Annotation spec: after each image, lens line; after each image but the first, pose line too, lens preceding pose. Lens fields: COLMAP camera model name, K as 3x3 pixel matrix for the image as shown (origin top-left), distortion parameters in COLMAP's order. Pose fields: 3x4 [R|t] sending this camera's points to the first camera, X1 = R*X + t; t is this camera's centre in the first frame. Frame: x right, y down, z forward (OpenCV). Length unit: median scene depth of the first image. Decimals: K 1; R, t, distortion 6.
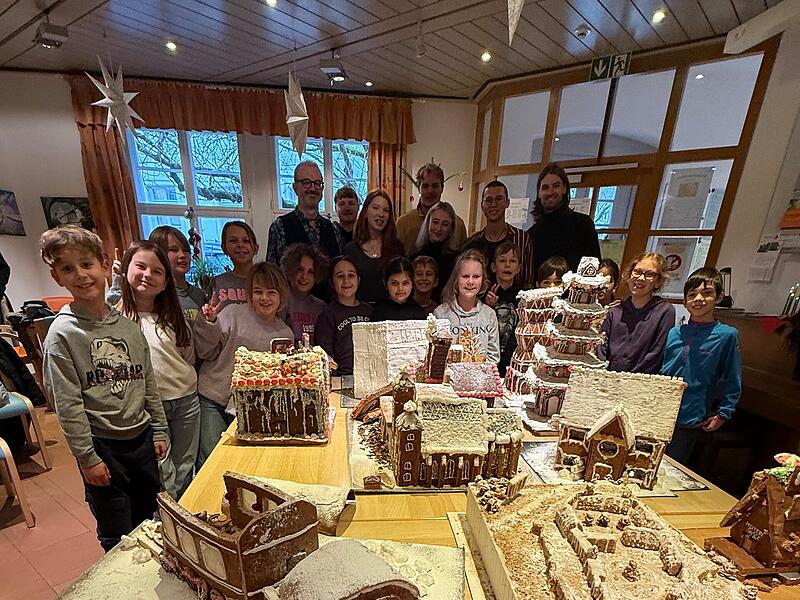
lens RADIAL K [[480.2, 0, 399.8], [0, 480.2, 483.8], [0, 0, 1]] dist [-0.000592, 0.000427]
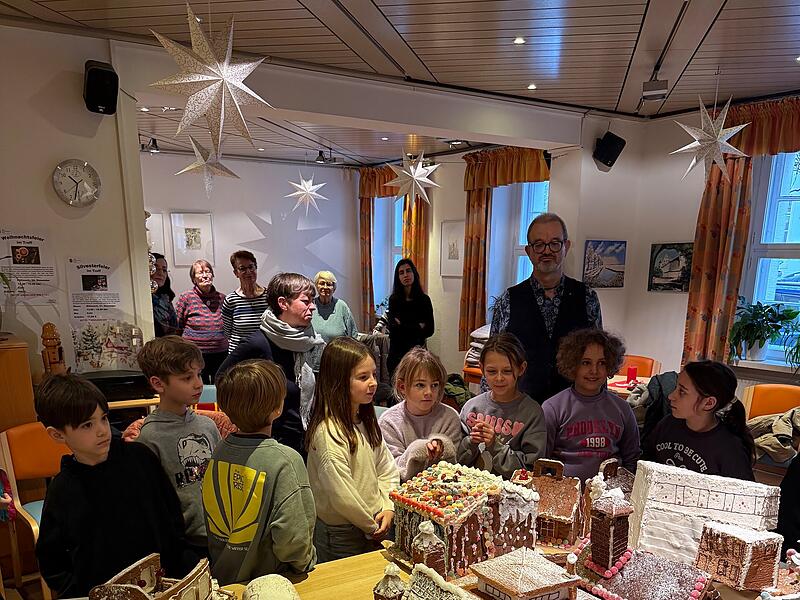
lens RADIAL K [[752.7, 0, 403.7], [0, 752.7, 482.2], [0, 0, 1]] dist [0.117034, -0.196484]
pose [[0.463879, 0.229689, -0.855605, 0.798293], [-0.378289, 0.924682, 0.043138, -0.259595], [0.801070, 0.303655, 0.515829, 0.200788]]
